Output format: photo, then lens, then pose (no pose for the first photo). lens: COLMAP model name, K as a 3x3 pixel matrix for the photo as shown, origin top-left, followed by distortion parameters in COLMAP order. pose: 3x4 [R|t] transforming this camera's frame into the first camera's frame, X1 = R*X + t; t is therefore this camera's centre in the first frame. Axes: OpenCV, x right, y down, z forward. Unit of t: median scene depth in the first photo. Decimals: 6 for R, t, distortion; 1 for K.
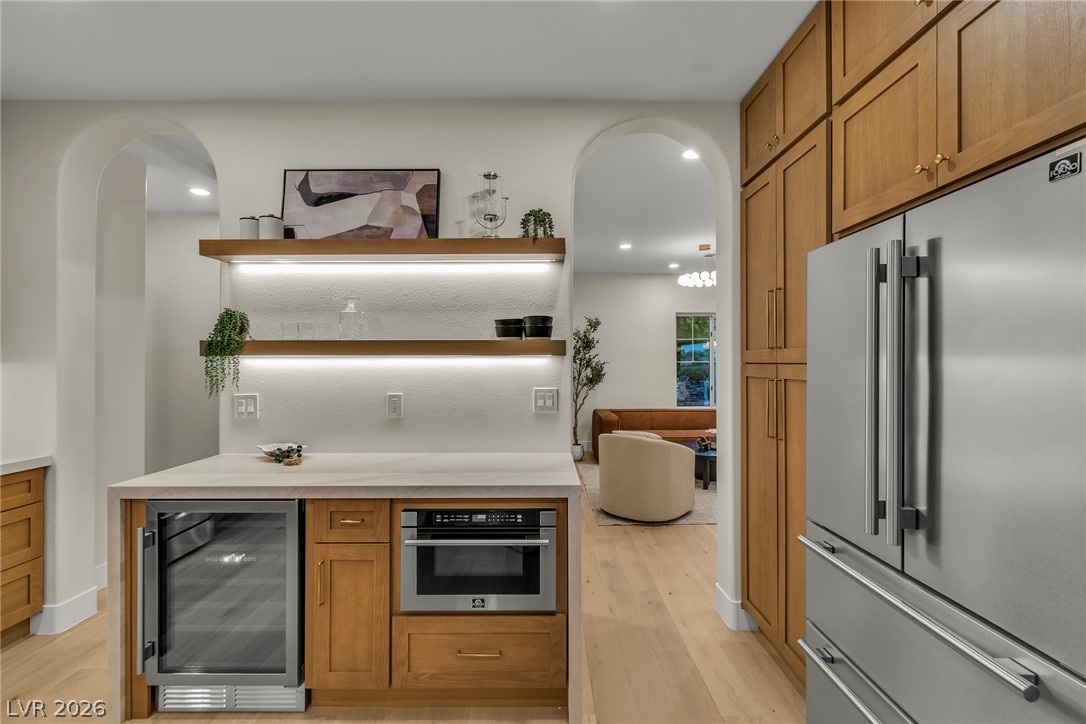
lens RADIAL K [[477.3, 0, 542.7], [0, 477.3, 361.0], [0, 0, 1]] dist [0.009687, -0.004216]
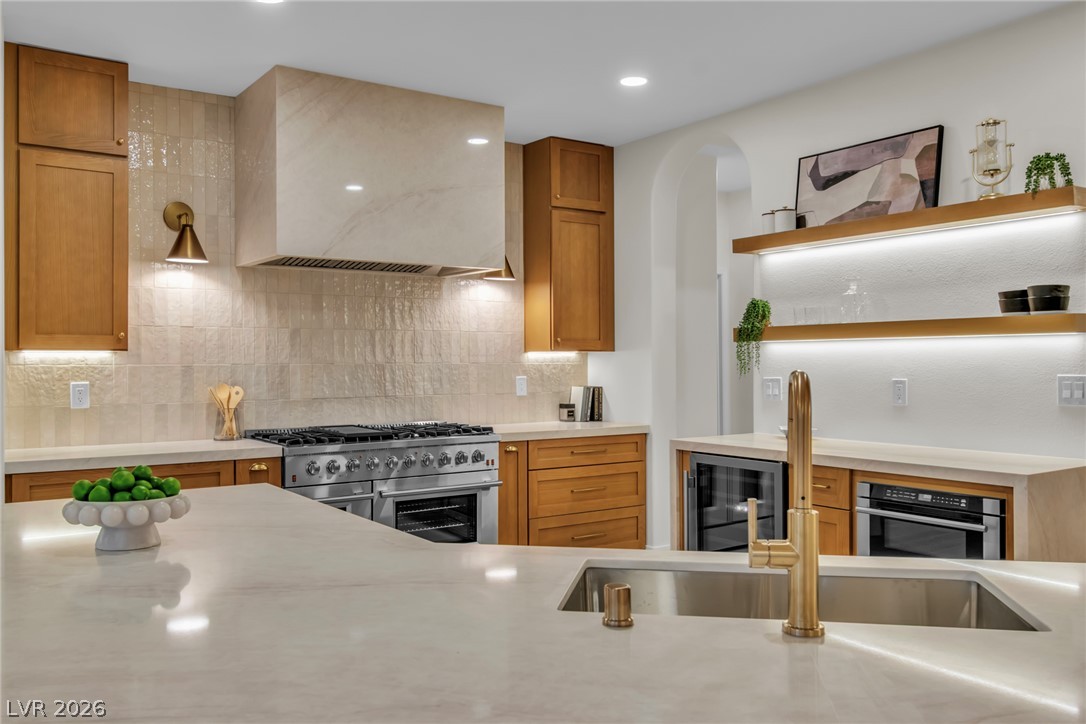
lens RADIAL K [[897.8, 0, 538.6], [0, 897.8, 362.0], [0, 0, 1]] dist [0.004310, 0.002983]
pose [[0.571679, -0.000436, -0.820477, 0.740316], [0.008656, 0.999947, 0.005500, 0.020660], [0.820431, -0.010247, 0.571653, -0.577057]]
